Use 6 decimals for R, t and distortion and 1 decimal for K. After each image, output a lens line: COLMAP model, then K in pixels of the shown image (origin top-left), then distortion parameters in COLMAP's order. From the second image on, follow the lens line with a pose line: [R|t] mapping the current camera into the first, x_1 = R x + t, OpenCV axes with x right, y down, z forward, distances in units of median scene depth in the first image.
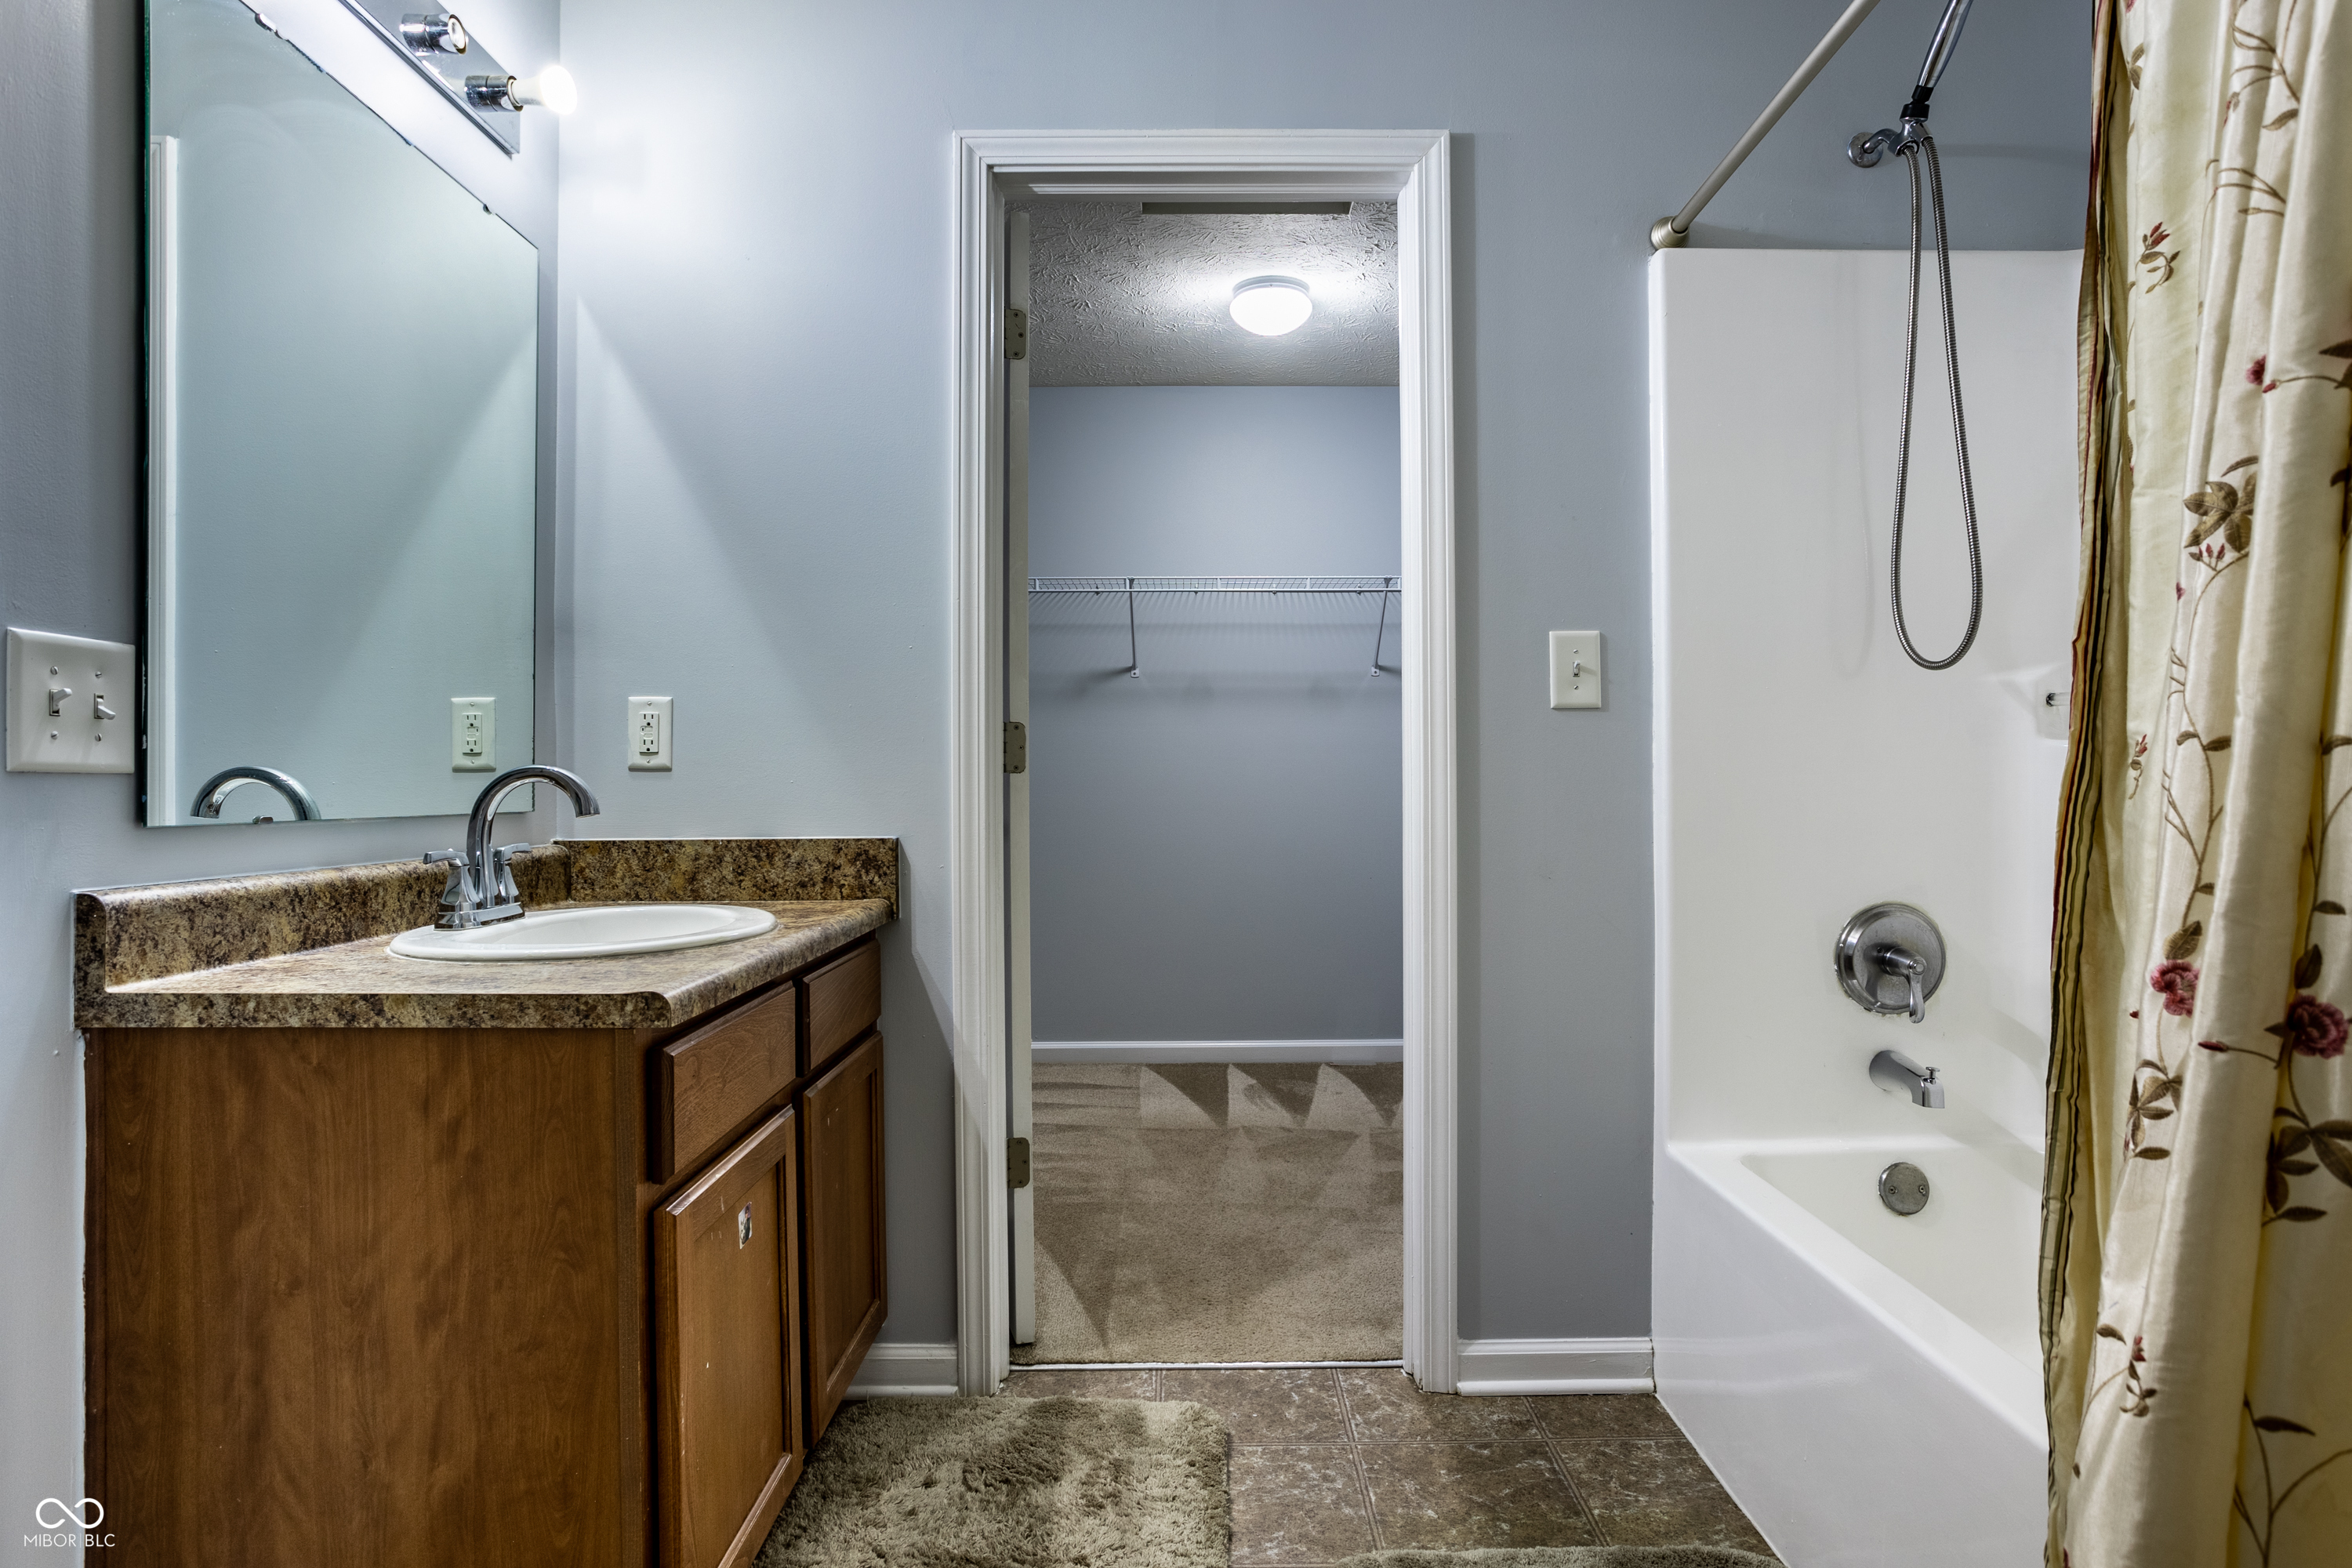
lens RADIAL K [[1225.7, 0, 1167.7], [0, 1225.7, 770.7], [0, 0, 1]] dist [-0.062350, 0.032413]
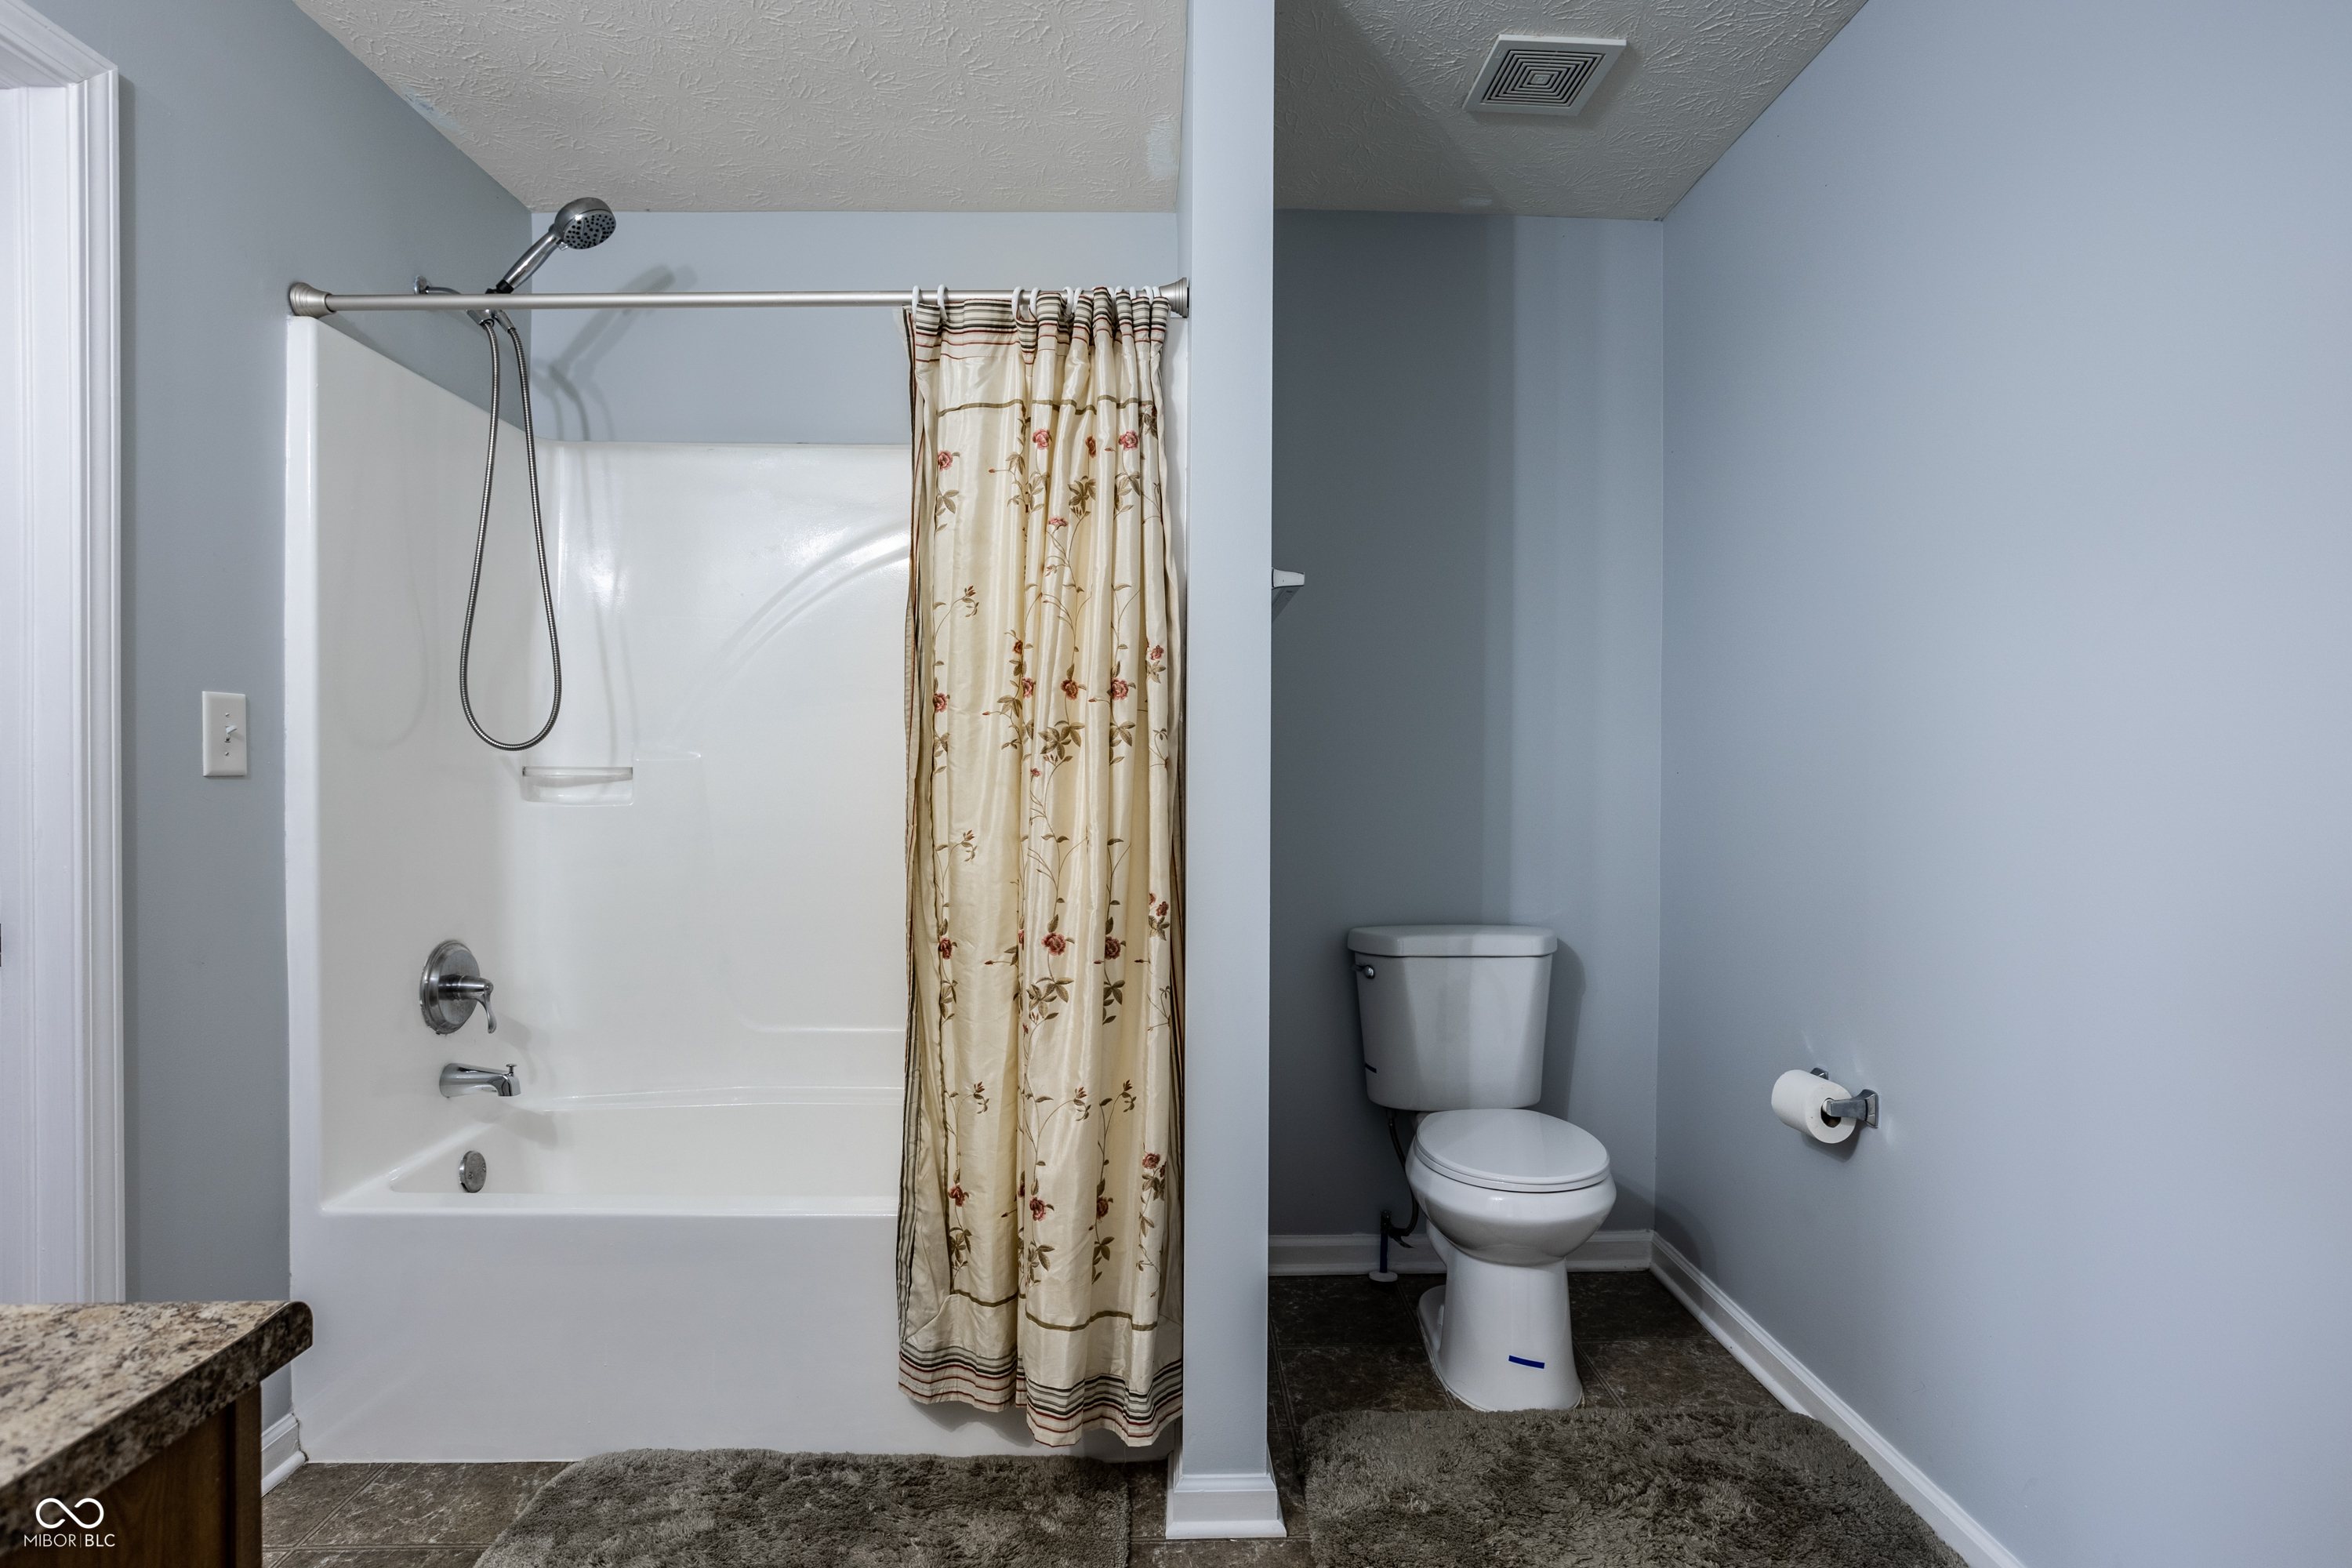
lens RADIAL K [[1225.7, 0, 1167.7], [0, 1225.7, 770.7], [0, 0, 1]] dist [-0.062350, 0.032413]
pose [[-0.003608, 0.001344, 0.999993, -1.069182], [-0.005406, 0.999984, -0.001363, -0.106823], [-0.999979, -0.005411, -0.003600, 0.532048]]
